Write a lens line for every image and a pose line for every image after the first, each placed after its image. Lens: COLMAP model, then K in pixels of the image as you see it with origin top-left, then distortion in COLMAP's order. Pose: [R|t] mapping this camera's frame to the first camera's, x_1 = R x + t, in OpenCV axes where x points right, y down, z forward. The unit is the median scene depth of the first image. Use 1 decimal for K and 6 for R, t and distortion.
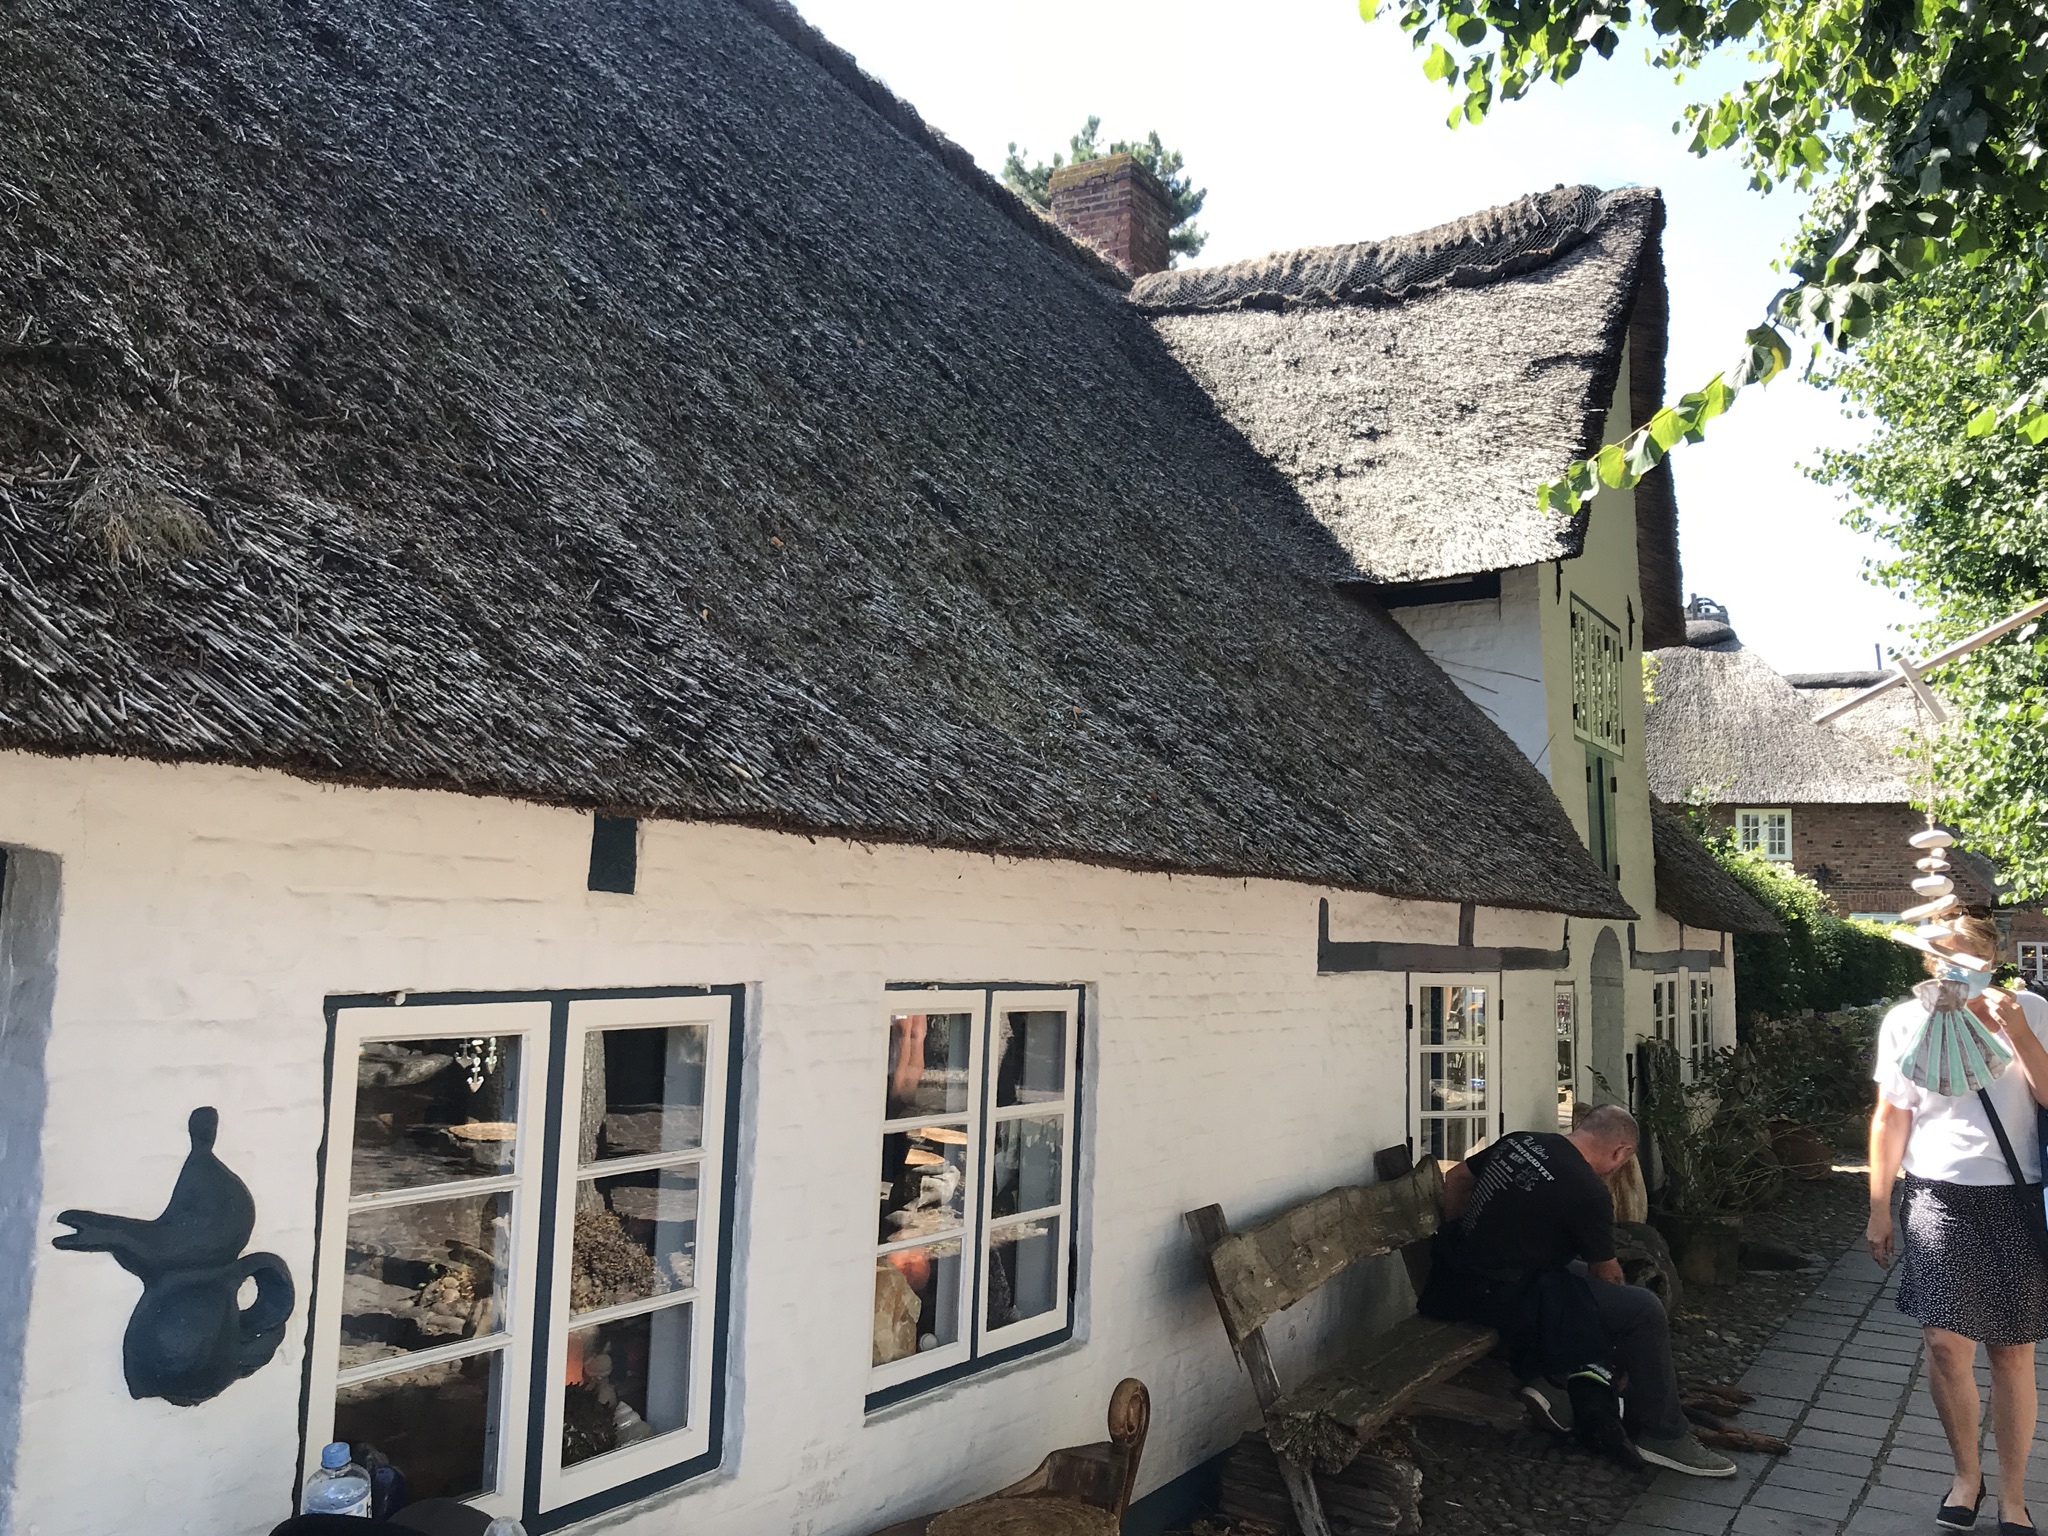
lens RADIAL K [[1816.7, 0, 1026.0], [0, 1816.7, 761.8], [0, 0, 1]] dist [0.014792, -0.001967]
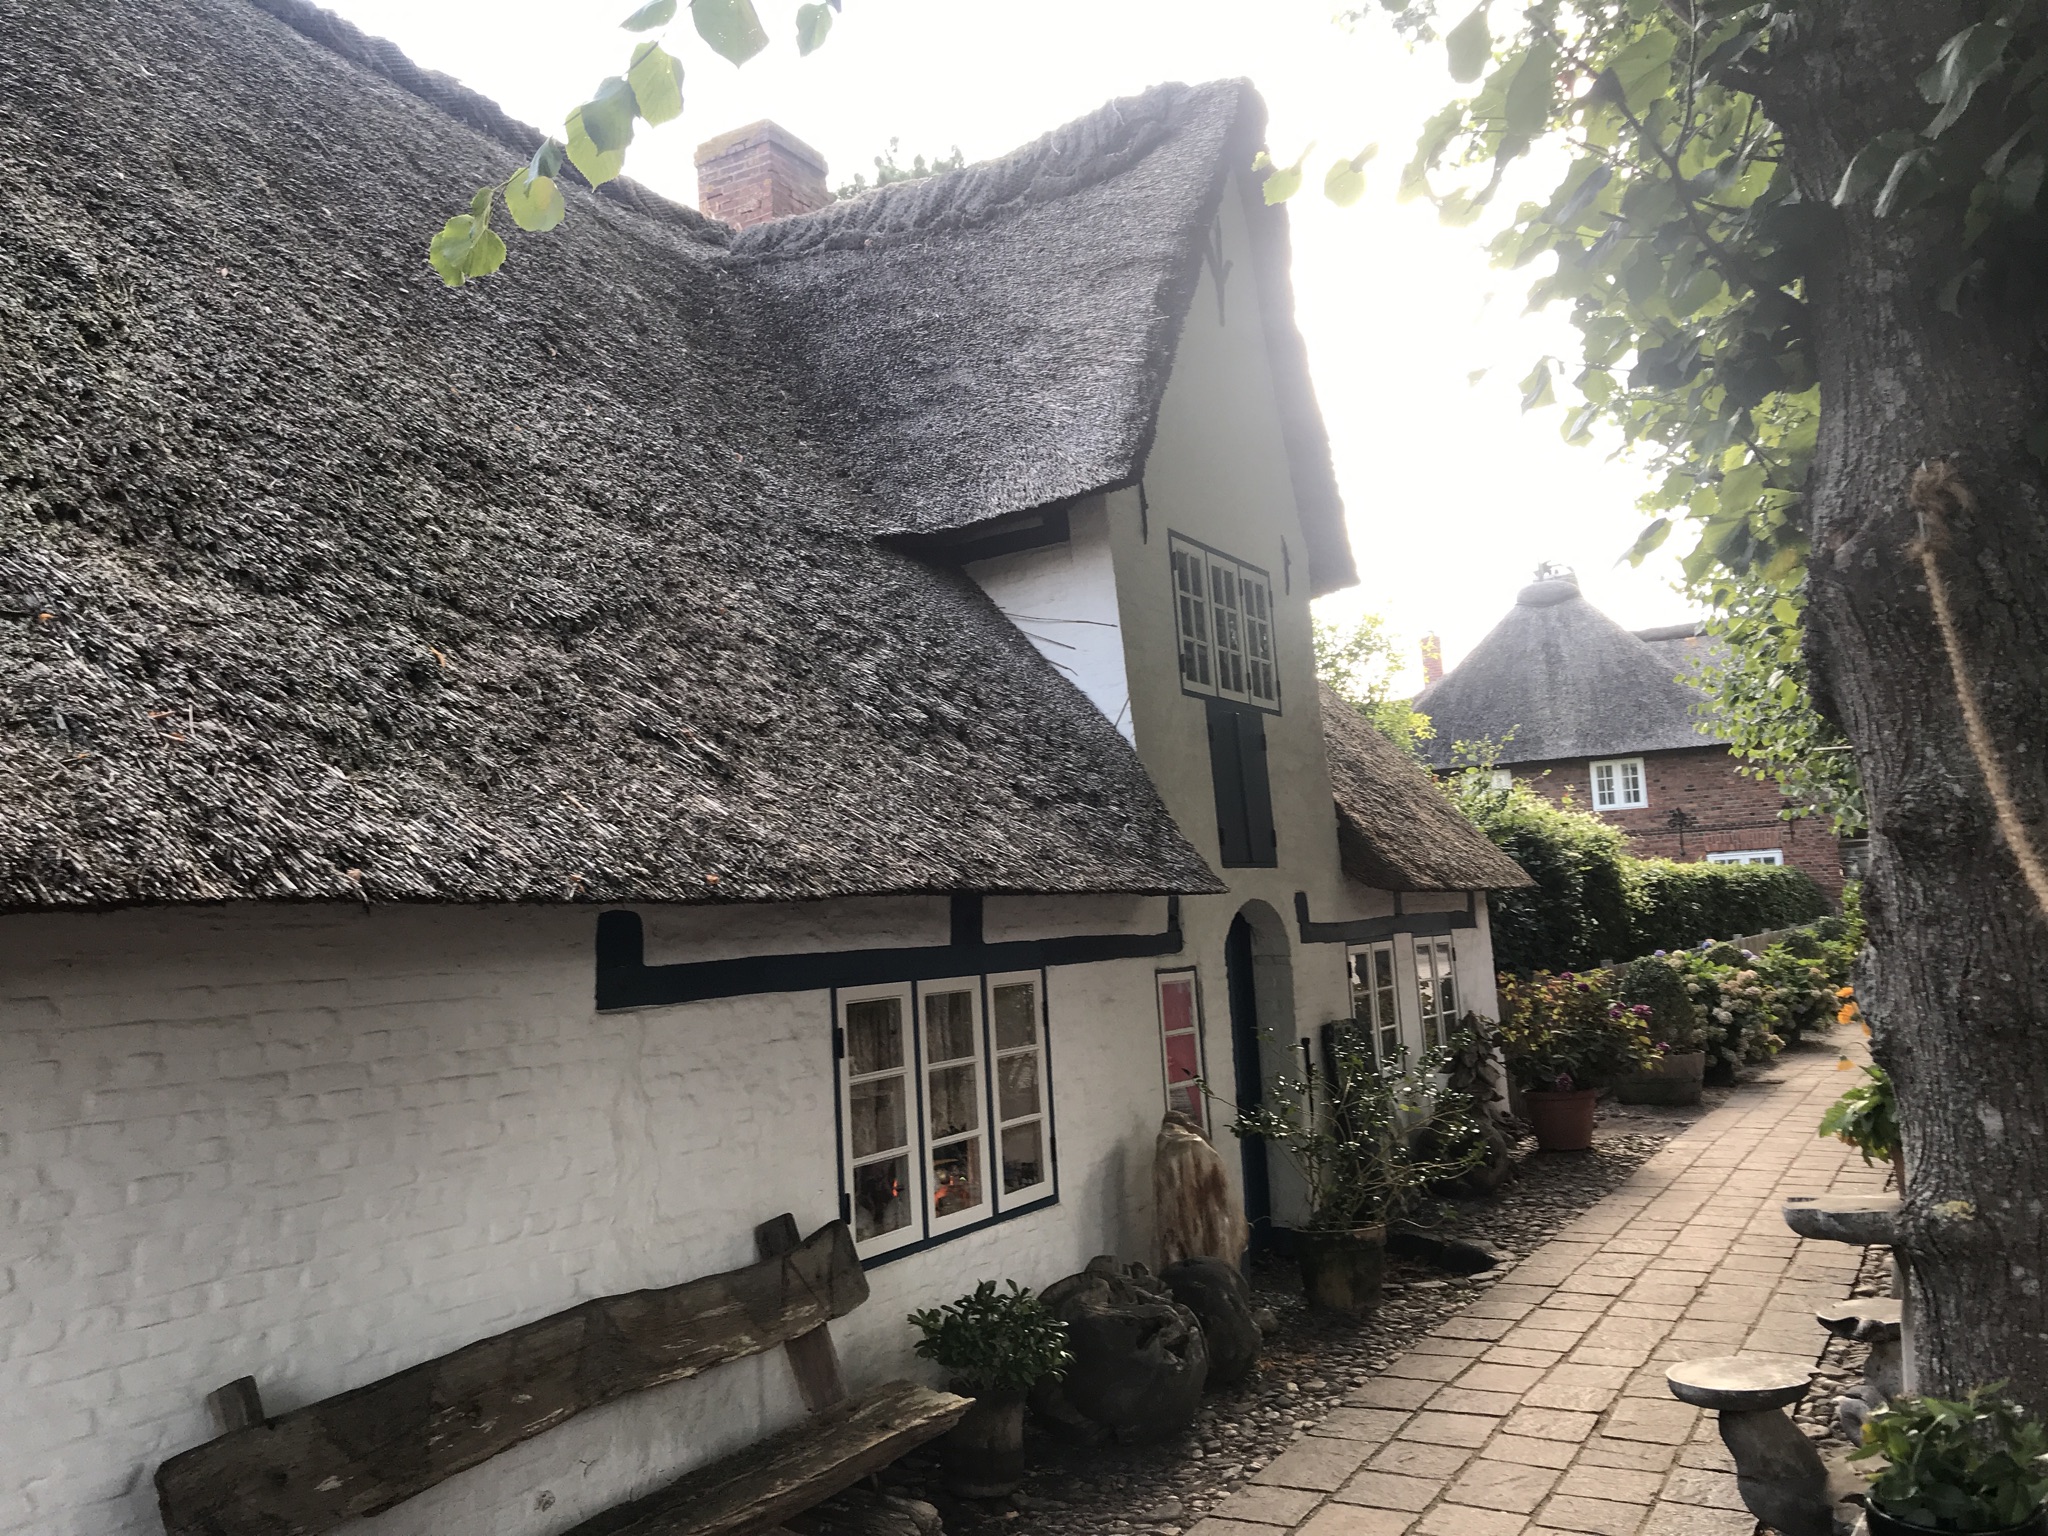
lens RADIAL K [[1633.8, 0, 1020.8], [0, 1633.8, 769.4], [0, 0, 1]] dist [0.027122, -0.012003]
pose [[0.996923, -0.077252, -0.013297, 0.222626], [0.077240, 0.997012, -0.001382, 0.018609], [0.013364, 0.000351, 0.999911, 0.195339]]
